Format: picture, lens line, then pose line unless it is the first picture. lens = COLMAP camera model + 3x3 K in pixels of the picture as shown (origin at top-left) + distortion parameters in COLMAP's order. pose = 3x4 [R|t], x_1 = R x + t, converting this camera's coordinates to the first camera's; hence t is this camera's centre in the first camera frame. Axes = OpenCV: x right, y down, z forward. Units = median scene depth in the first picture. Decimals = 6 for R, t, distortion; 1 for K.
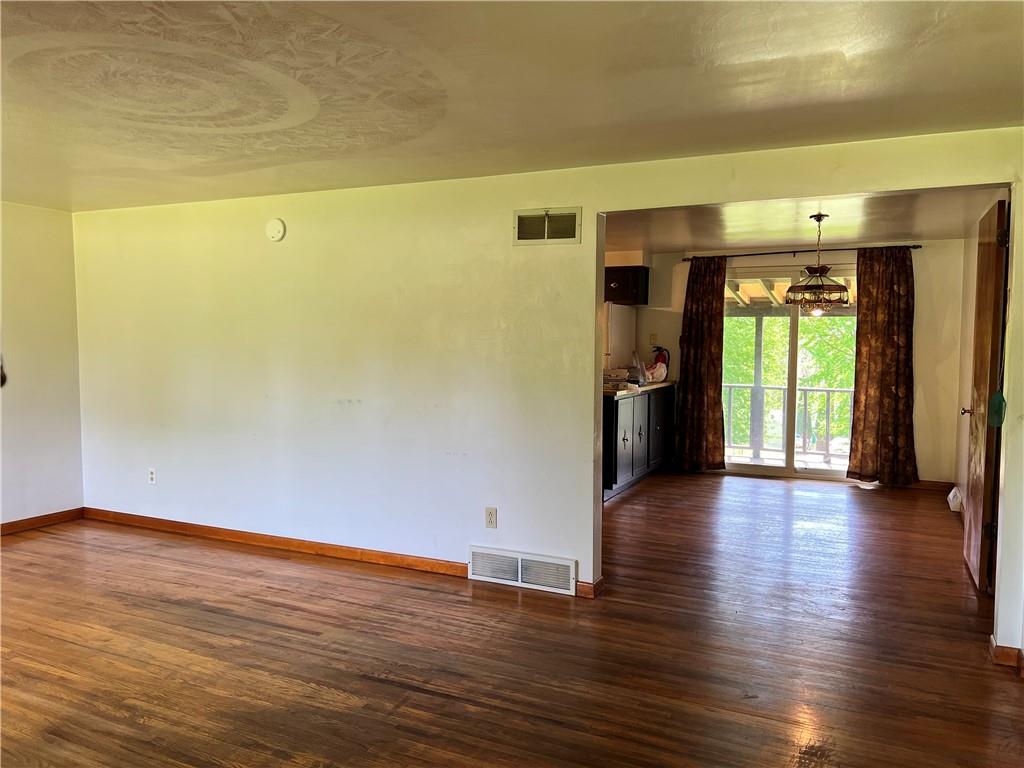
lens RADIAL K [[774.8, 0, 513.8], [0, 774.8, 397.6], [0, 0, 1]] dist [0.071509, -0.063809]
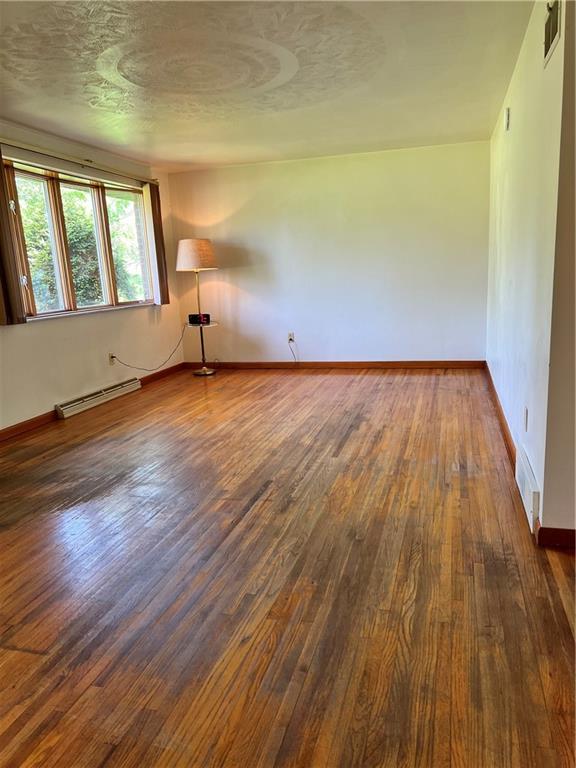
lens RADIAL K [[581.1, 0, 288.8], [0, 581.1, 387.7], [0, 0, 1]] dist [0.071509, -0.063809]
pose [[0.180181, 0.181841, -0.966679, 0.727115], [-0.028866, 0.983318, 0.179590, 0.017755], [0.983210, -0.004455, 0.182424, 0.826627]]
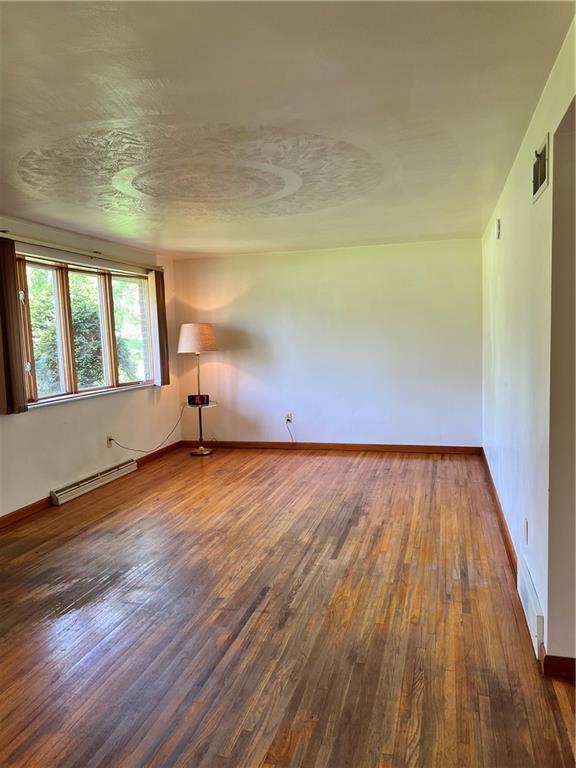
lens RADIAL K [[581.1, 0, 288.8], [0, 581.1, 387.7], [0, 0, 1]] dist [0.071509, -0.063809]
pose [[0.185773, 0.080059, -0.979326, 0.725956], [-0.045846, 0.996296, 0.072750, -0.048709], [0.981523, 0.031383, 0.188755, 0.815936]]
